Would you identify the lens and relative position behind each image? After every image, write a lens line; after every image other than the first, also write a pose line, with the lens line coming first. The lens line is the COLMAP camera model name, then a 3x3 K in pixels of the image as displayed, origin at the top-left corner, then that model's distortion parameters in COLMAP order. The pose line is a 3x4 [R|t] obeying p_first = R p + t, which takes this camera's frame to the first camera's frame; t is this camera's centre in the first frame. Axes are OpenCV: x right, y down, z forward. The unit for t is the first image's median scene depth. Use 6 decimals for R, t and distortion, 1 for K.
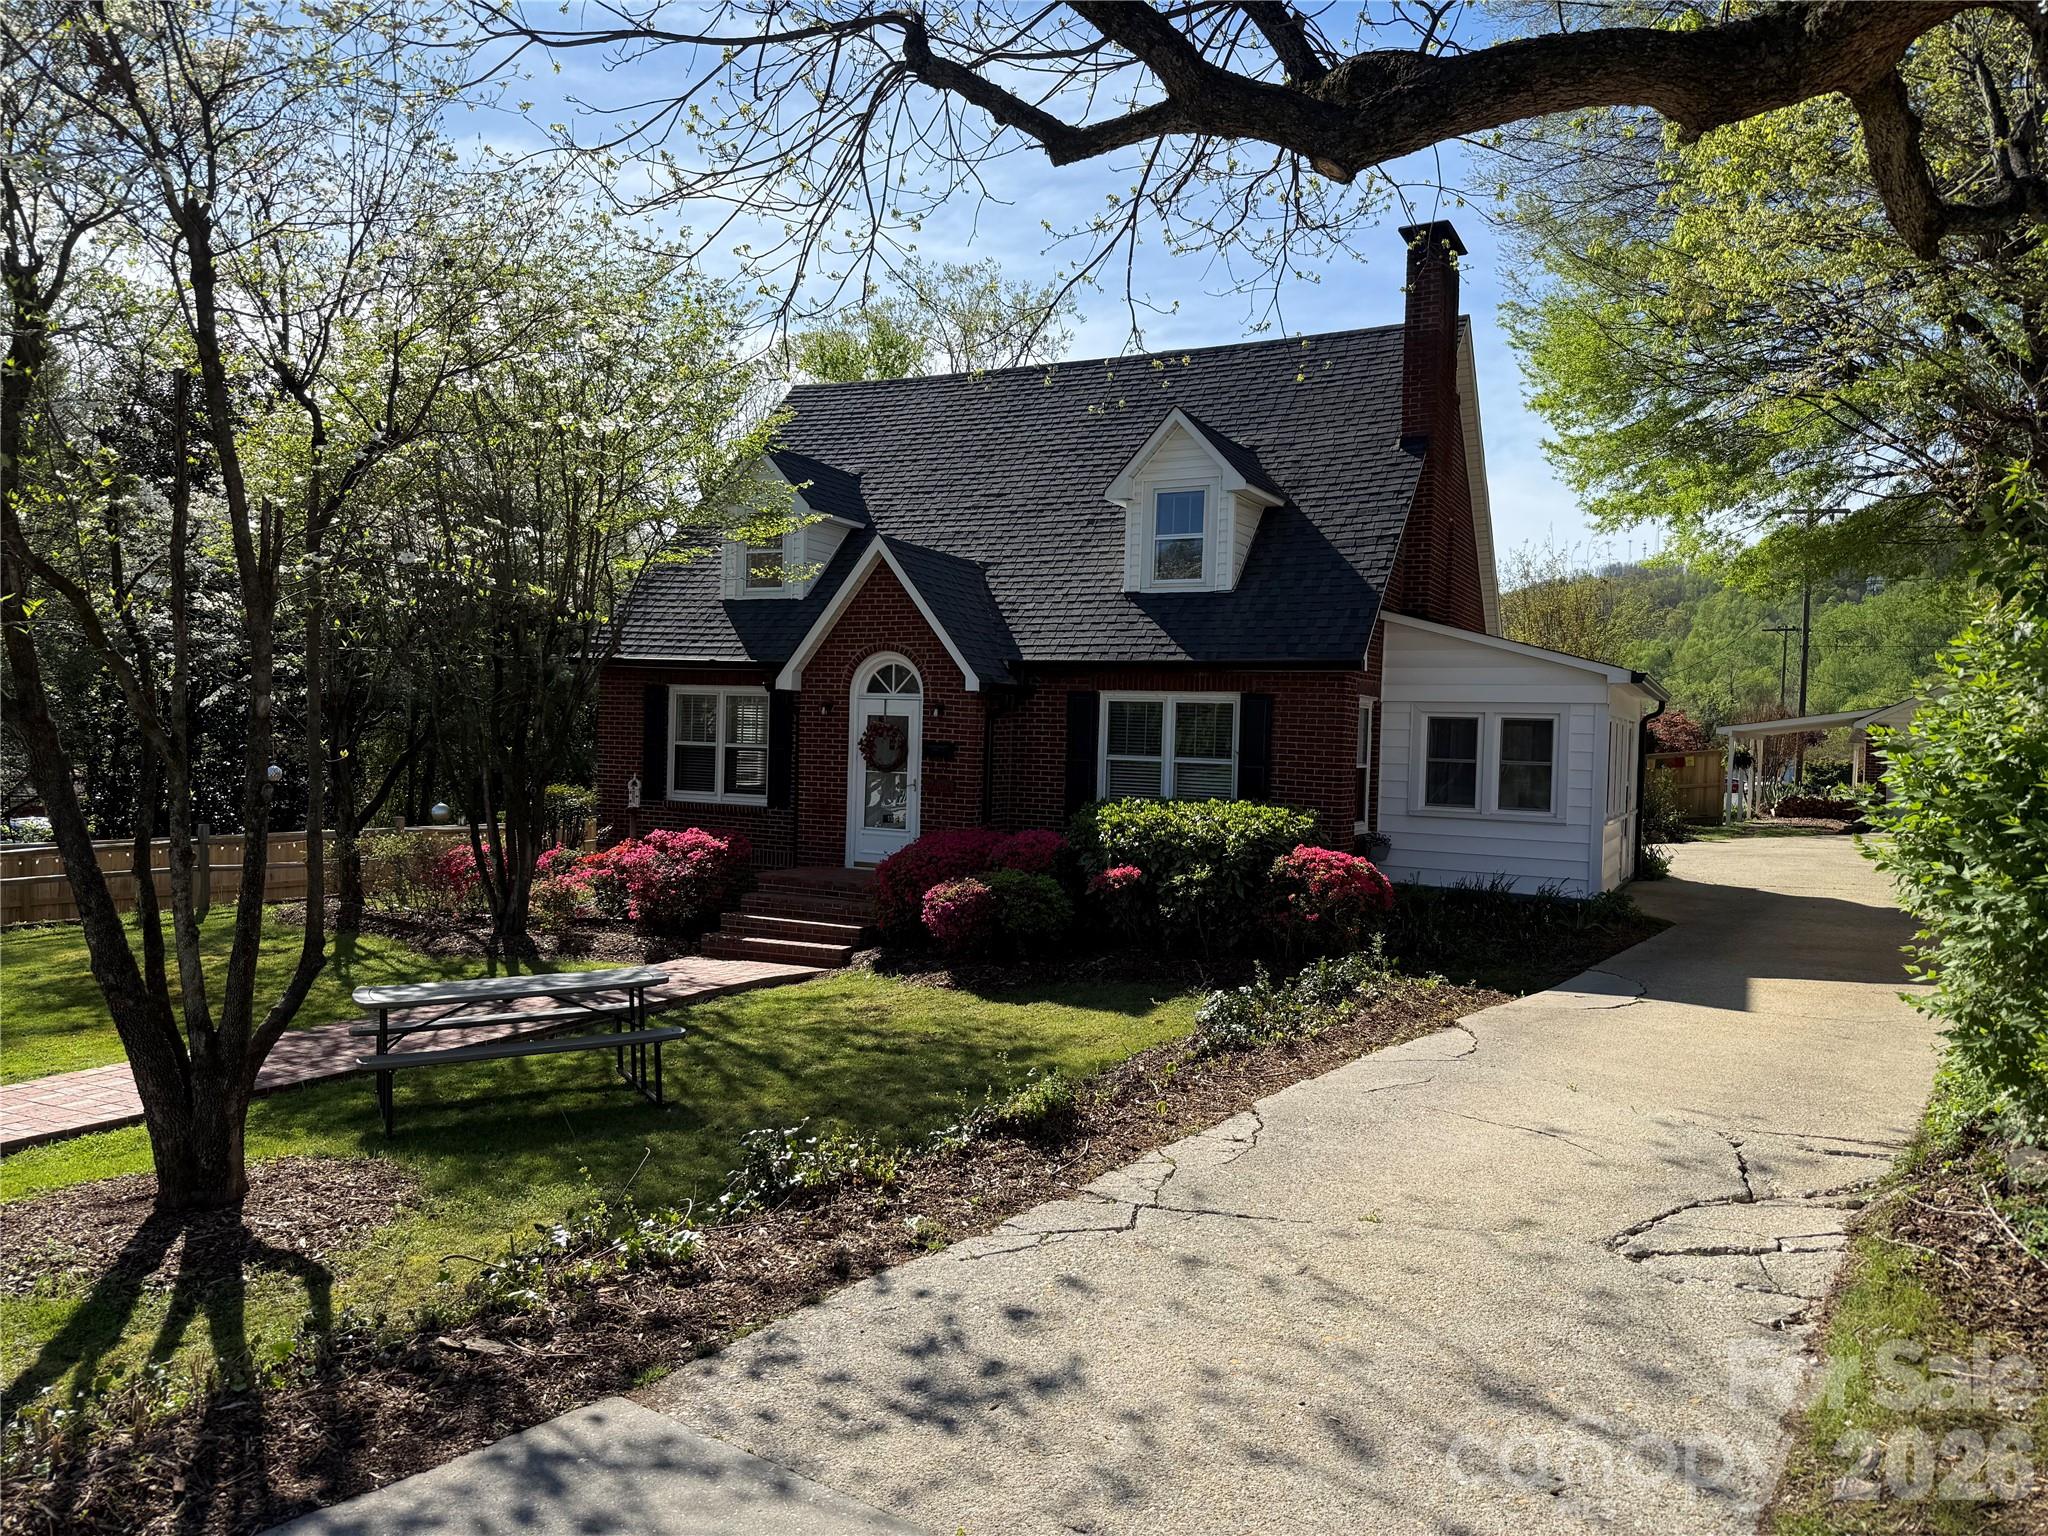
lens RADIAL K [[1465.5, 0, 1027.8], [0, 1465.5, 771.4], [0, 0, 1]] dist [0.055787, -0.069631]
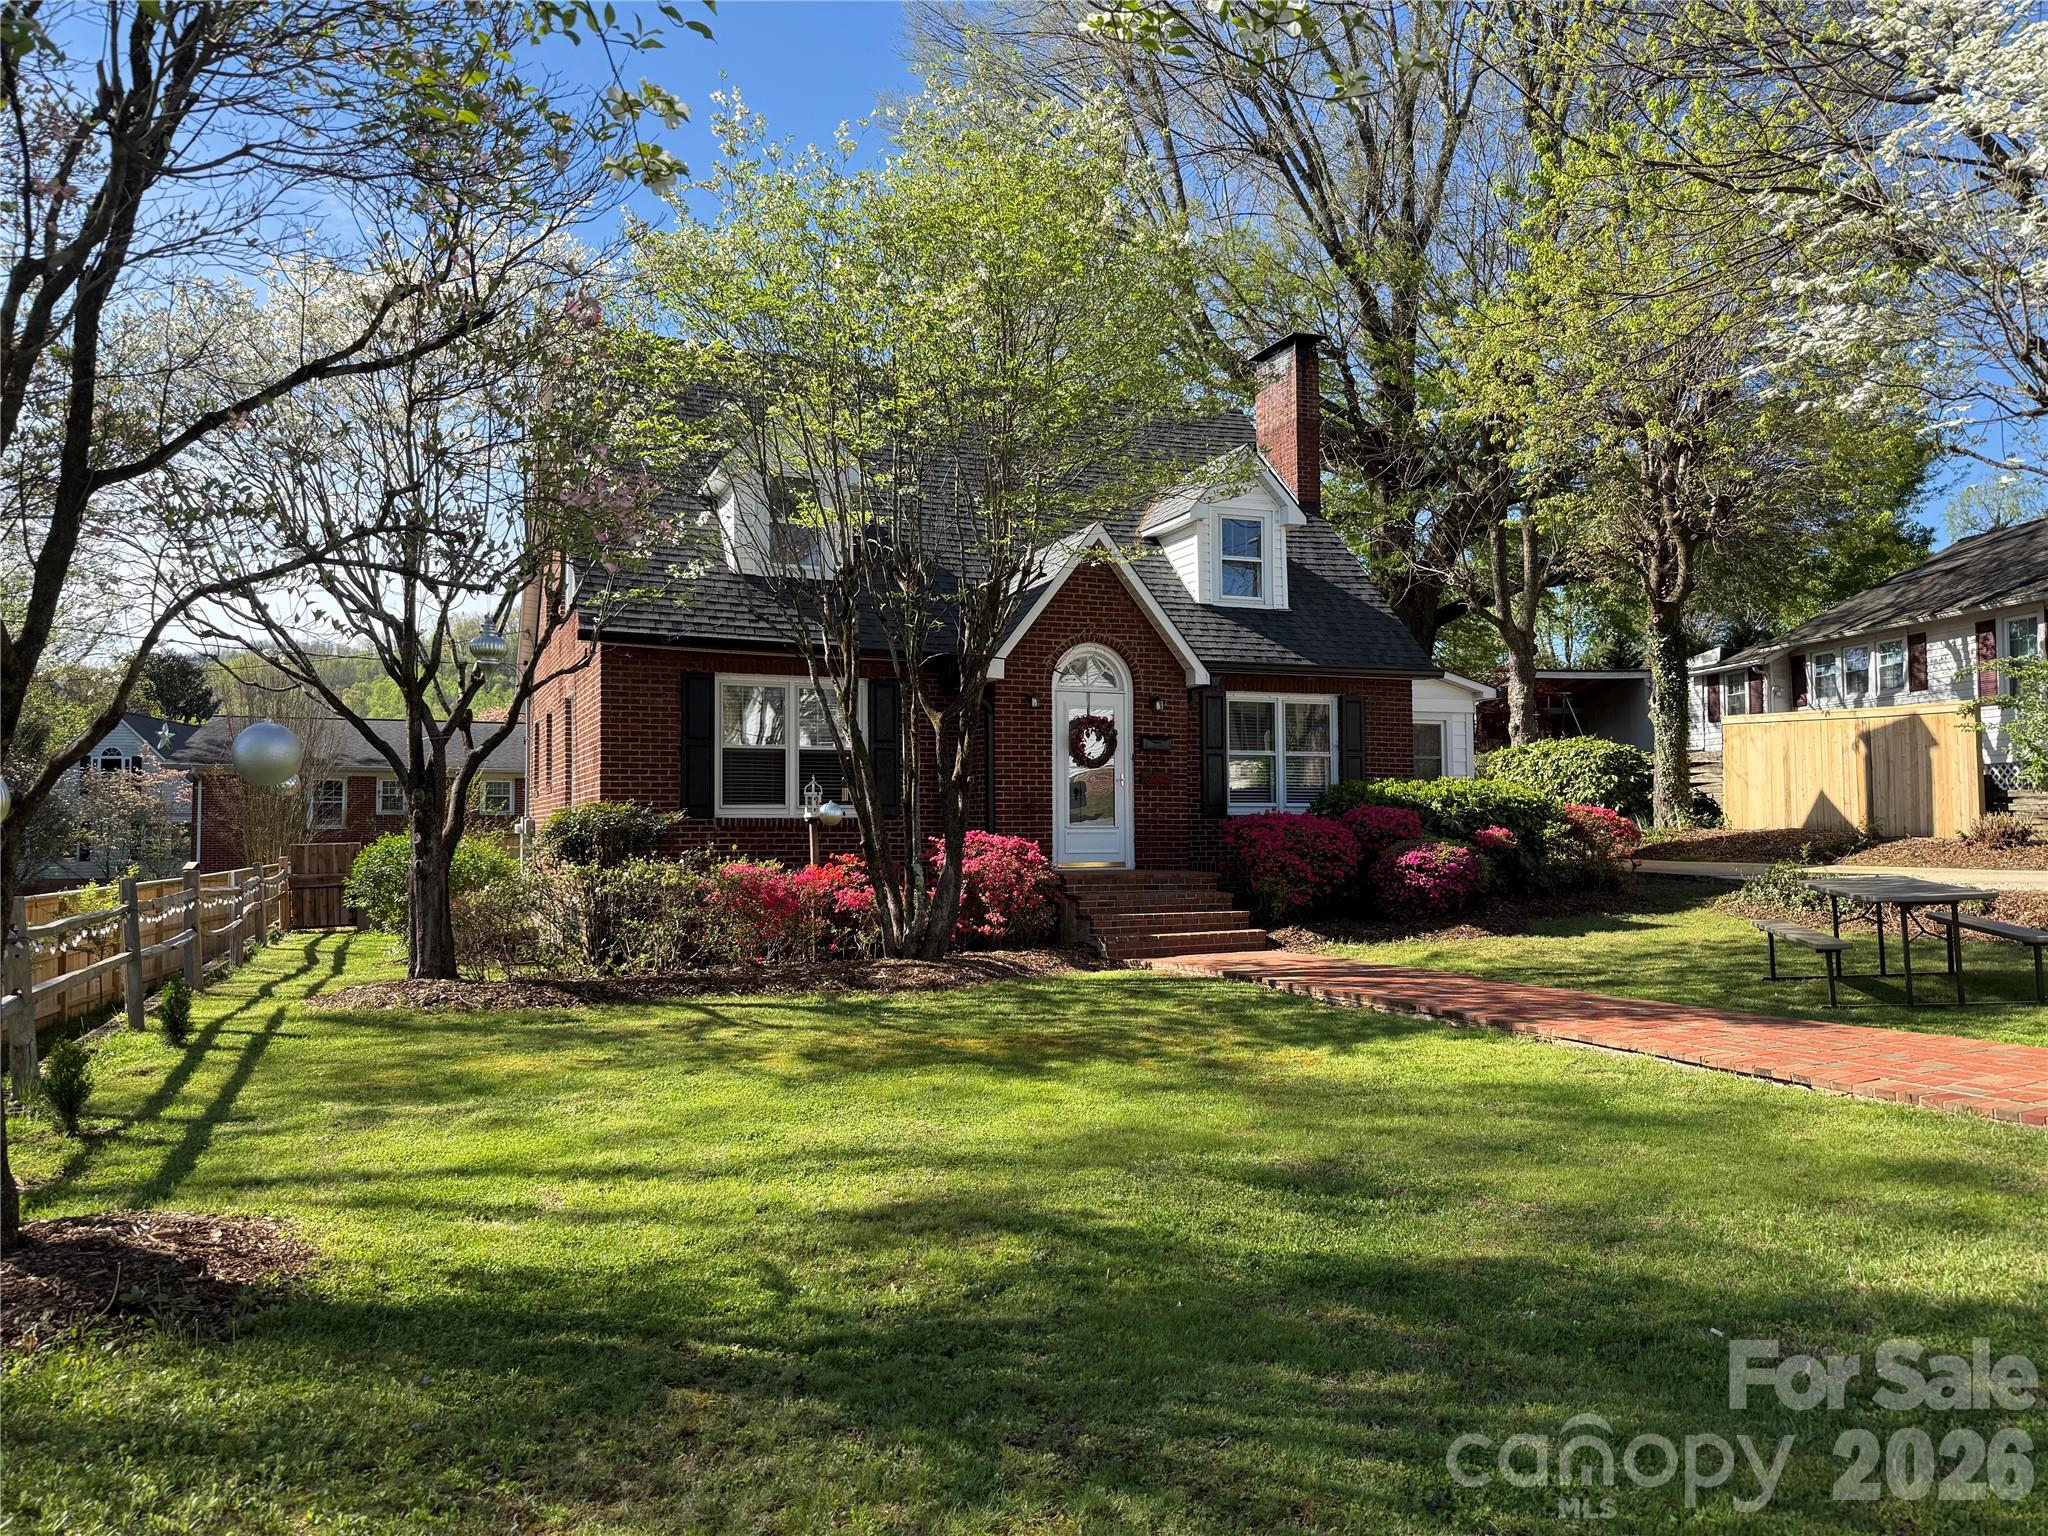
lens RADIAL K [[1465.5, 0, 1038.2], [0, 1465.5, 764.3], [0, 0, 1]] dist [0.055787, -0.069631]
pose [[0.617383, 0.000147, 0.786662, -1.878351], [0.046931, 0.998212, -0.037018, 0.069133], [-0.785261, 0.059774, 0.616273, 0.929214]]
